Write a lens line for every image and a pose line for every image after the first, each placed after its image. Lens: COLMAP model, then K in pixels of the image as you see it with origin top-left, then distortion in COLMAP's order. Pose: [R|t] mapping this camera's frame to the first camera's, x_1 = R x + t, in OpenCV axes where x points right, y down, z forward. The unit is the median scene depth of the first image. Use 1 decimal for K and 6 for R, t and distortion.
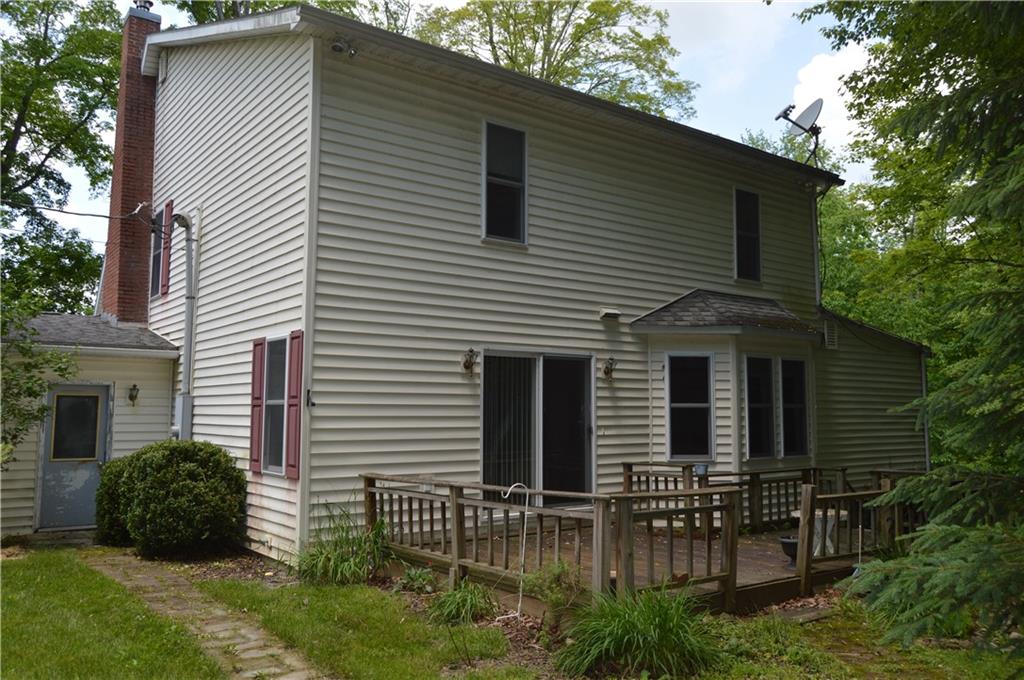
lens RADIAL K [[808.1, 0, 511.8], [0, 808.1, 339.9], [0, 0, 1]] dist [-0.000154, -0.000084]
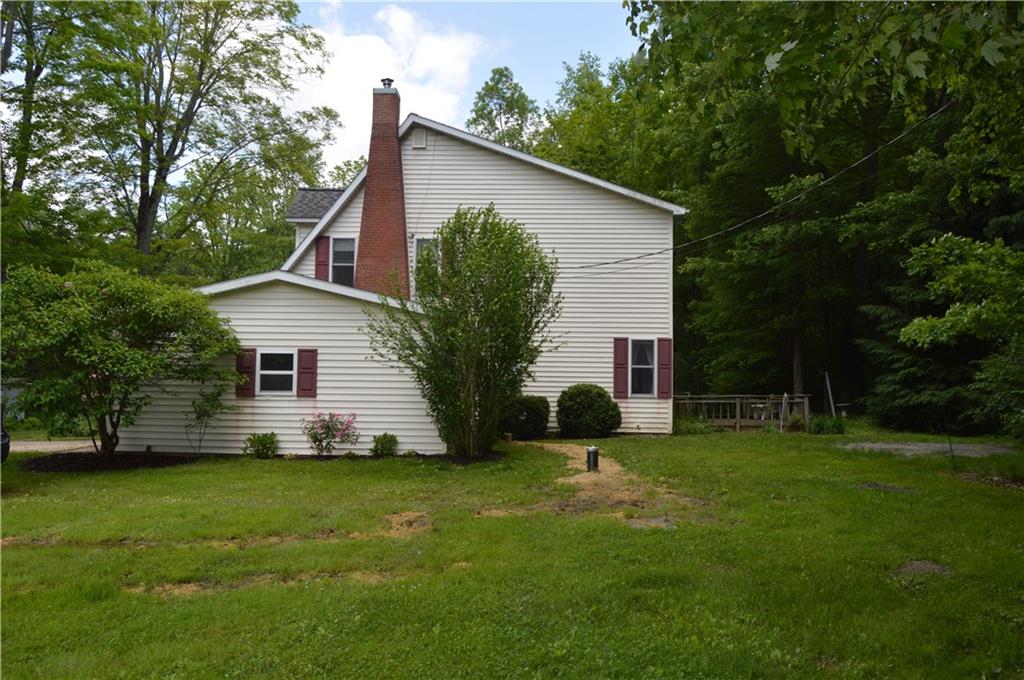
lens RADIAL K [[808.1, 0, 512.0], [0, 808.1, 339.6], [0, 0, 1]] dist [-0.000154, -0.000084]
pose [[0.624970, 0.030591, 0.780049, -2.256033], [-0.080496, 0.996431, 0.025416, -0.027781], [-0.776487, -0.078675, 0.625202, -0.144270]]
